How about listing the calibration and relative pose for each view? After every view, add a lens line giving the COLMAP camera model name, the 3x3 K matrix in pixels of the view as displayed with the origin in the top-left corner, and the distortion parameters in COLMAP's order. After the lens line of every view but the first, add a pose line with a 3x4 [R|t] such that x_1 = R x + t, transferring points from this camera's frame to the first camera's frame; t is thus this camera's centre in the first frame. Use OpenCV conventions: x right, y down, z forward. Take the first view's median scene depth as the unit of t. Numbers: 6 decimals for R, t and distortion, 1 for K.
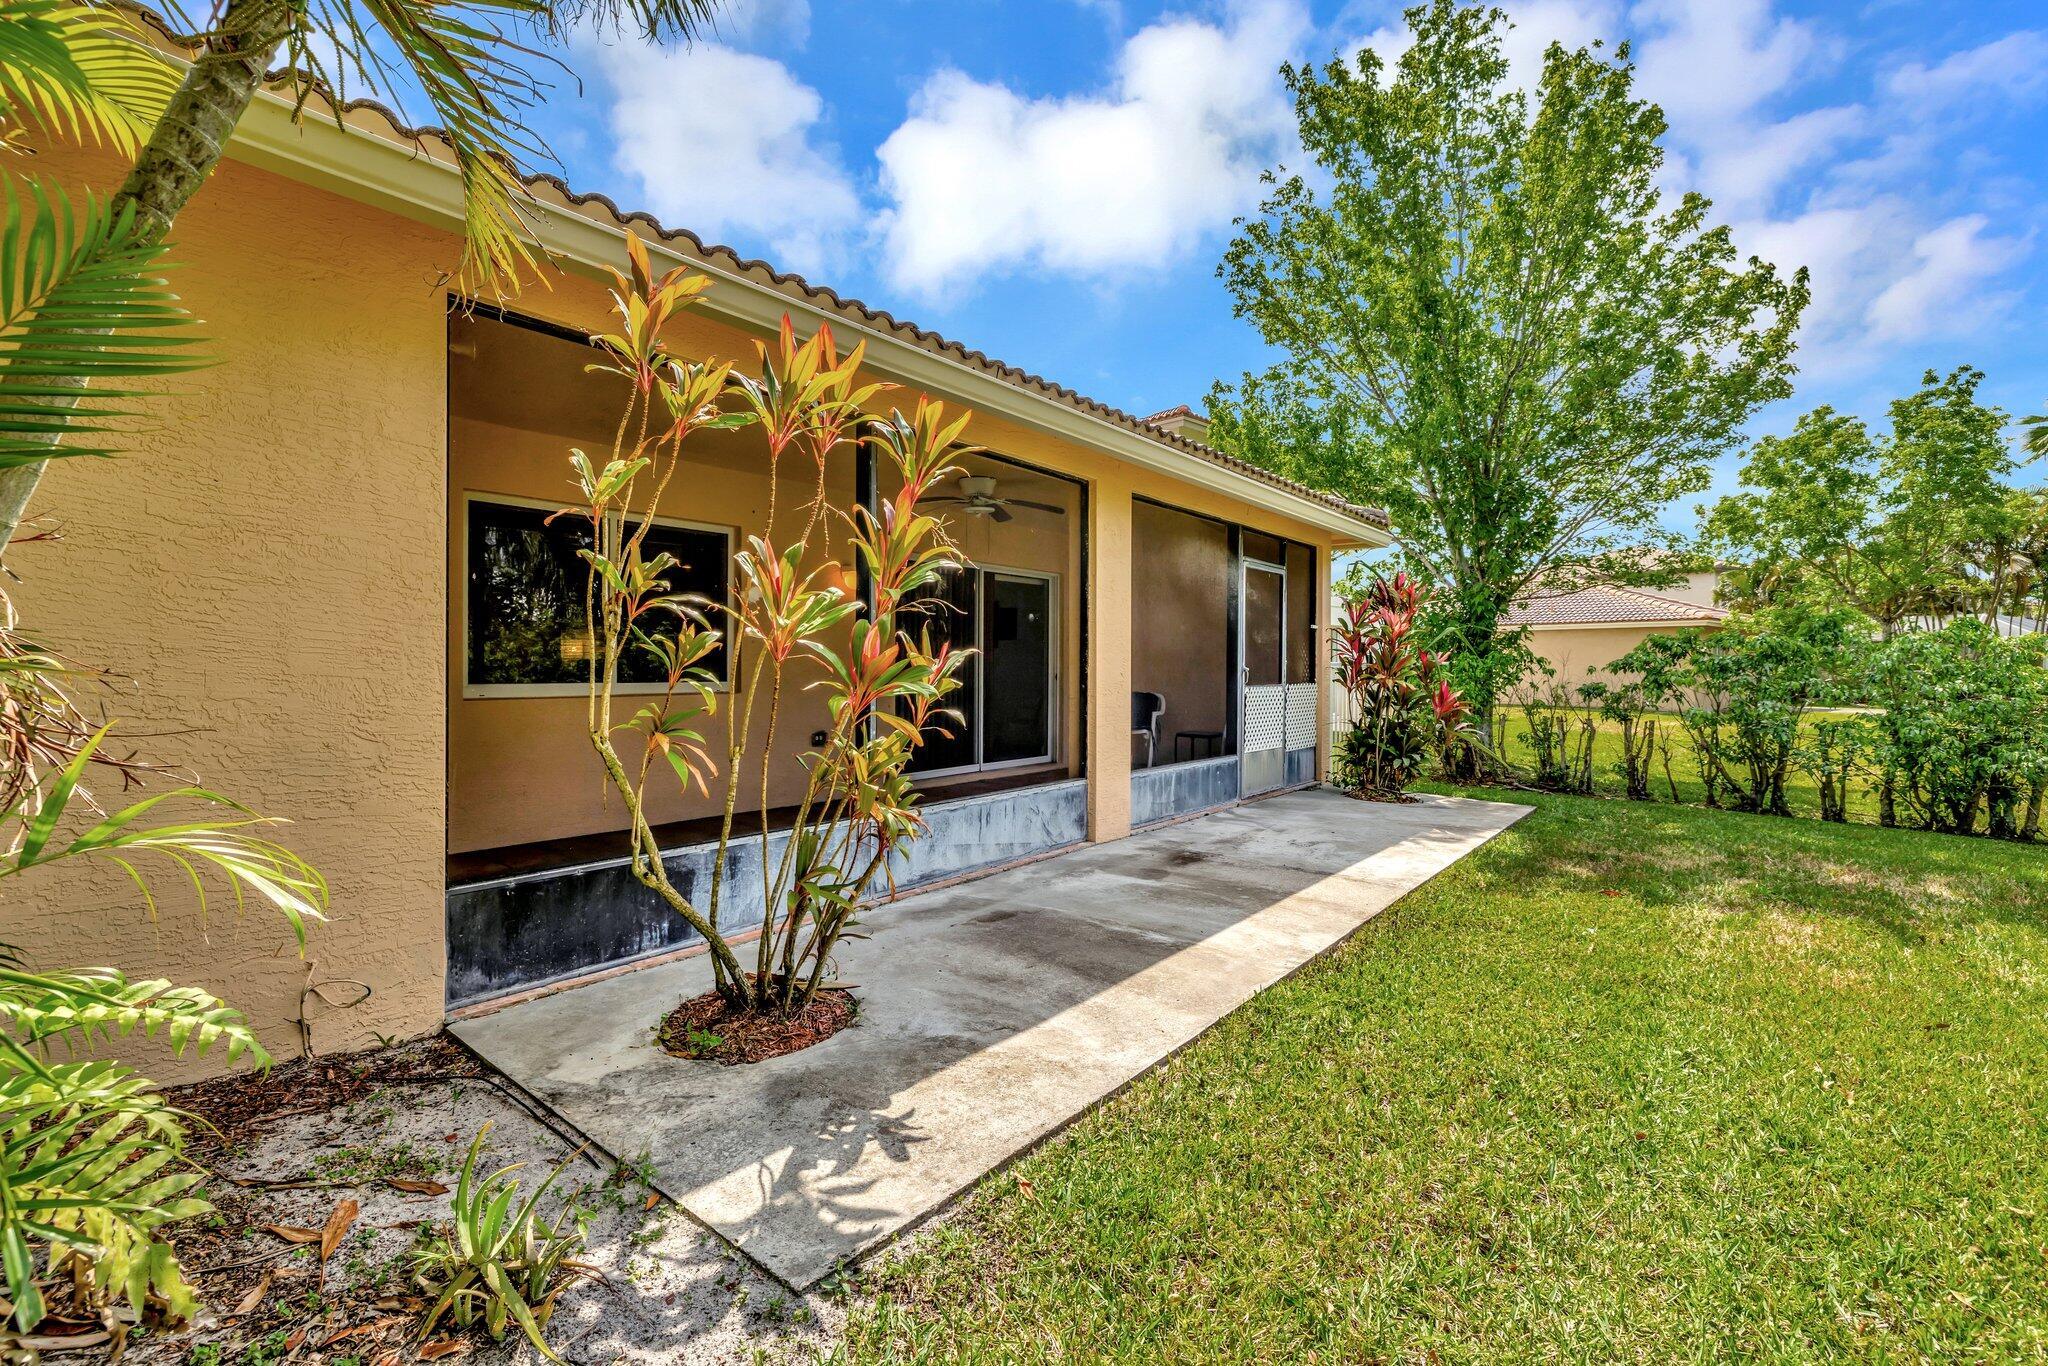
lens RADIAL K [[871.6, 0, 1016.3], [0, 871.6, 675.9], [0, 0, 1]] dist [-0.003960, 0.000913]
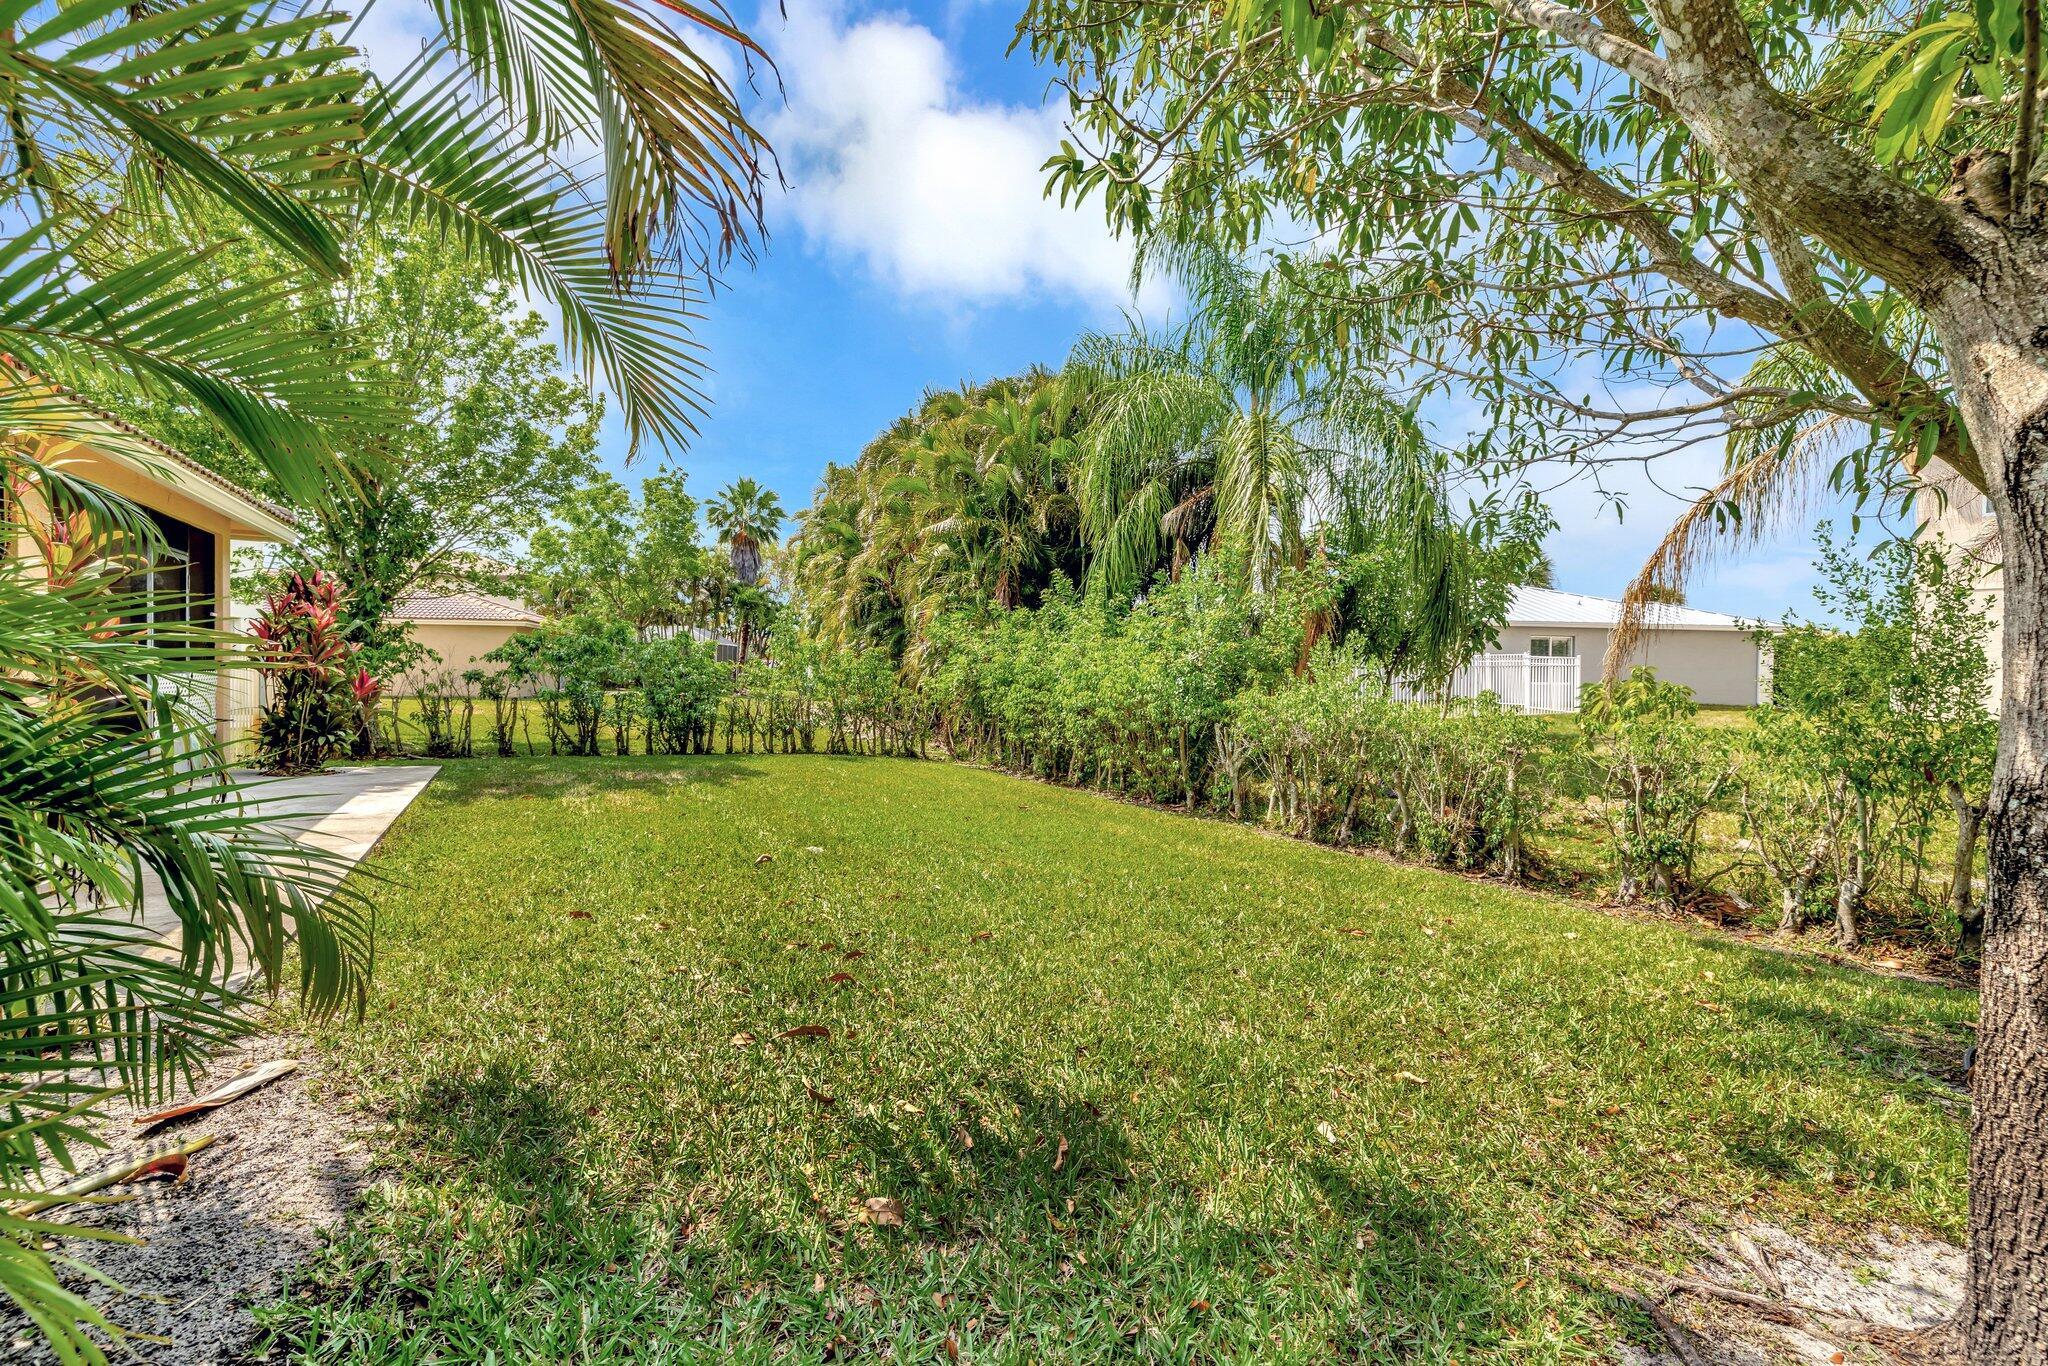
lens RADIAL K [[871.6, 0, 1020.9], [0, 871.6, 674.5], [0, 0, 1]] dist [-0.003960, 0.000913]
pose [[0.357200, -0.007939, 0.933994, -0.249006], [0.003797, 0.999968, 0.007047, 0.009018], [-0.934020, 0.001030, 0.357219, -0.215080]]
